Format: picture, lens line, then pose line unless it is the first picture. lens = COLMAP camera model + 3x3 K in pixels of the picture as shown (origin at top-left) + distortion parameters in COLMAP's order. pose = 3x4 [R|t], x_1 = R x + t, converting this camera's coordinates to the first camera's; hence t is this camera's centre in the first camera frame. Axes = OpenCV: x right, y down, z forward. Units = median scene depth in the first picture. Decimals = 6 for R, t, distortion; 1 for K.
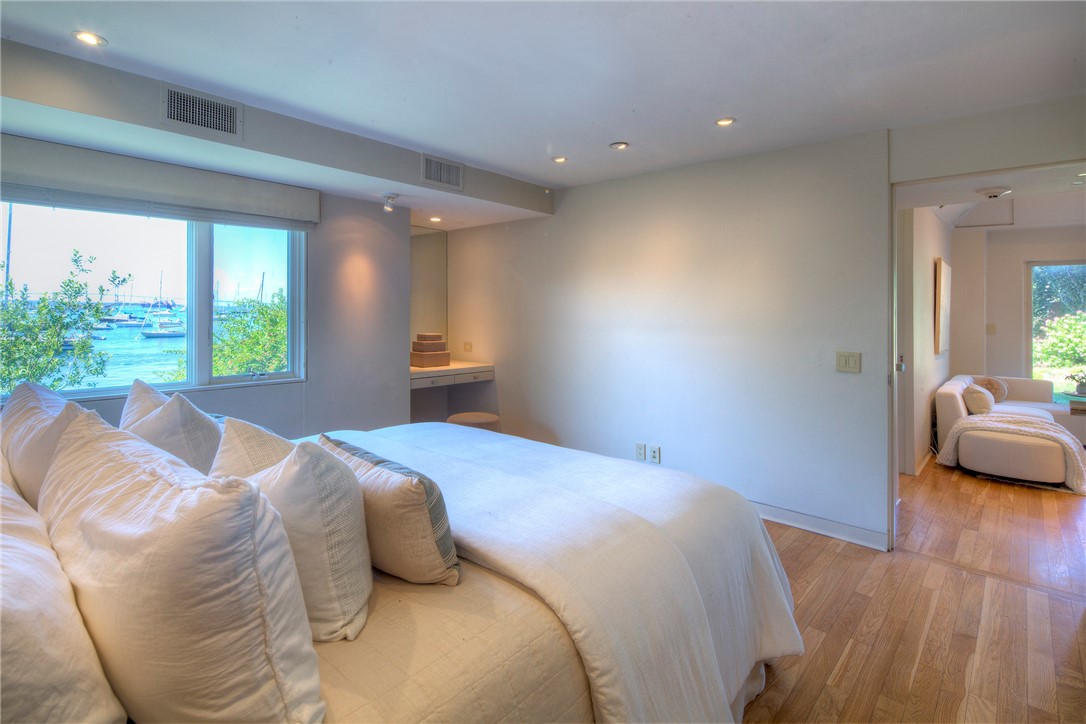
lens RADIAL K [[539.7, 0, 528.9], [0, 539.7, 316.1], [0, 0, 1]] dist [0.003868, -0.002596]
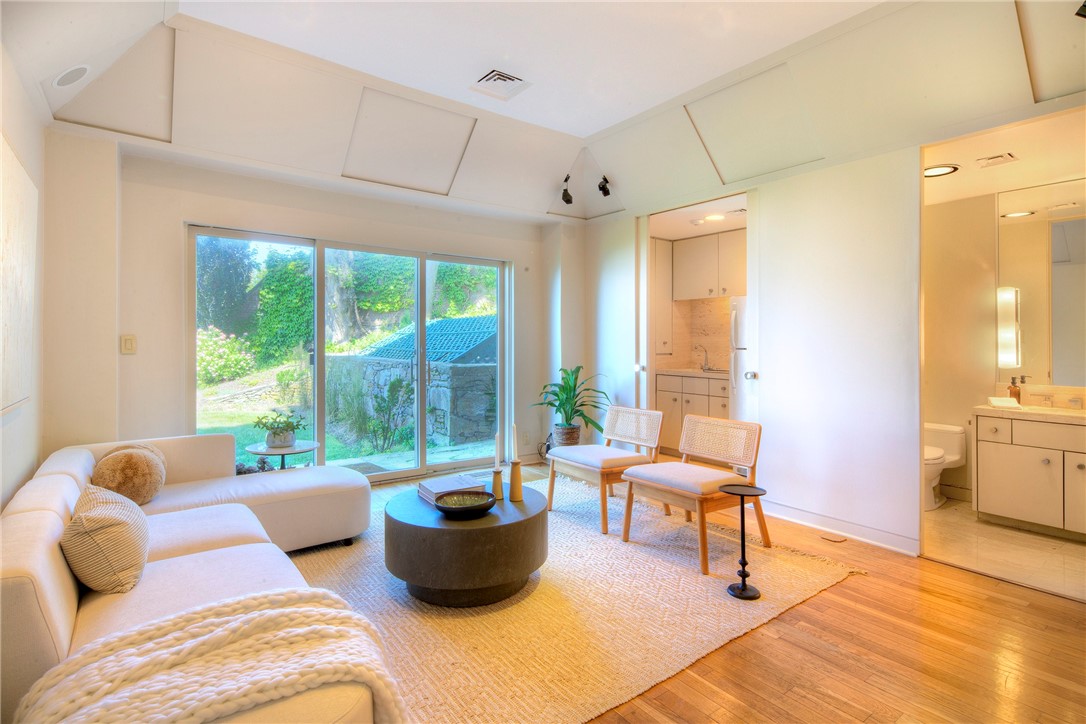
lens RADIAL K [[539.7, 0, 544.5], [0, 539.7, 338.3], [0, 0, 1]] dist [0.003868, -0.002596]
pose [[0.183605, 0.002074, 0.982998, 0.236525], [-0.003909, 0.999991, -0.001380, 0.010315], [-0.982992, -0.003589, 0.183612, 0.289008]]
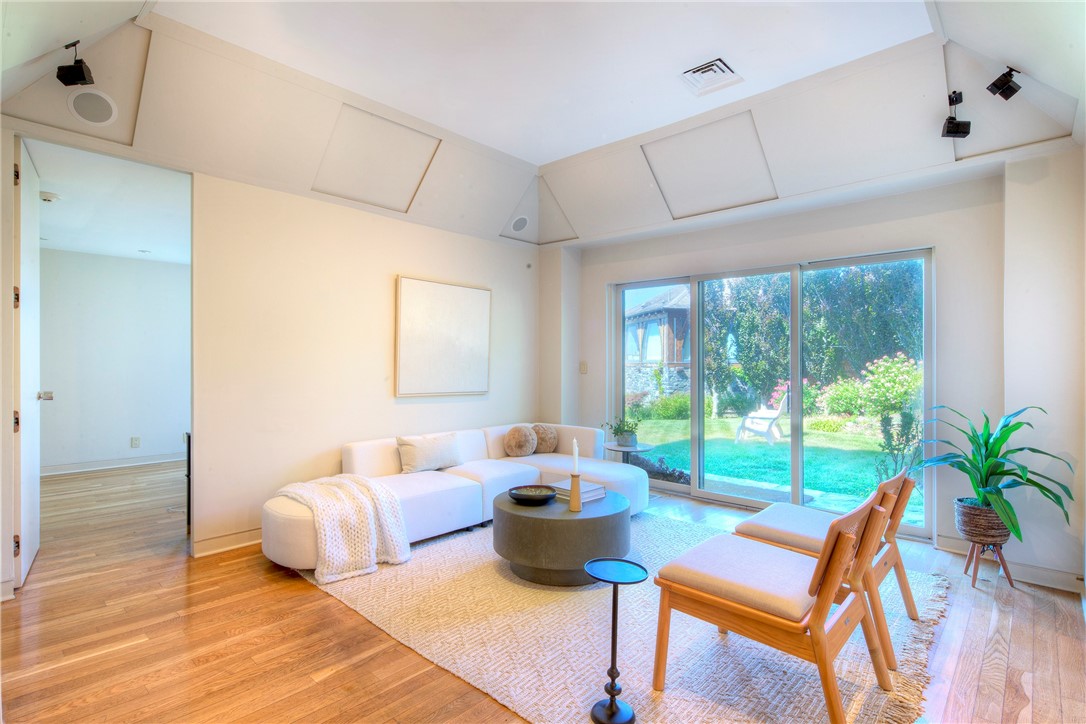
lens RADIAL K [[539.7, 0, 539.3], [0, 539.7, 364.8], [0, 0, 1]] dist [0.003868, -0.002596]
pose [[0.999938, -0.003034, -0.010691, 0.441280], [0.002988, 0.999986, -0.004351, 0.013458], [0.010704, 0.004319, 0.999933, 0.101121]]
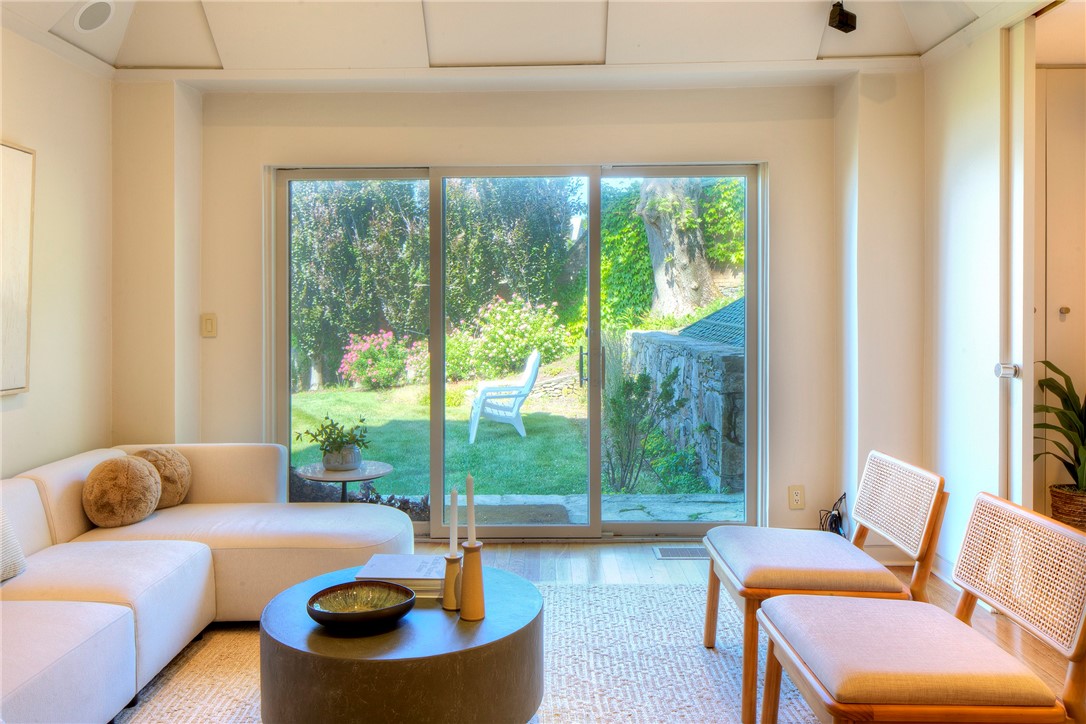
lens RADIAL K [[840.2, 0, 533.0], [0, 840.2, 318.7], [0, 0, 1]] dist [-0.019055, 0.004227]
pose [[0.750203, -0.020183, 0.660900, 0.342580], [0.016070, 0.999795, 0.012292, 0.008882], [-0.661013, 0.001399, 0.750374, 0.193933]]
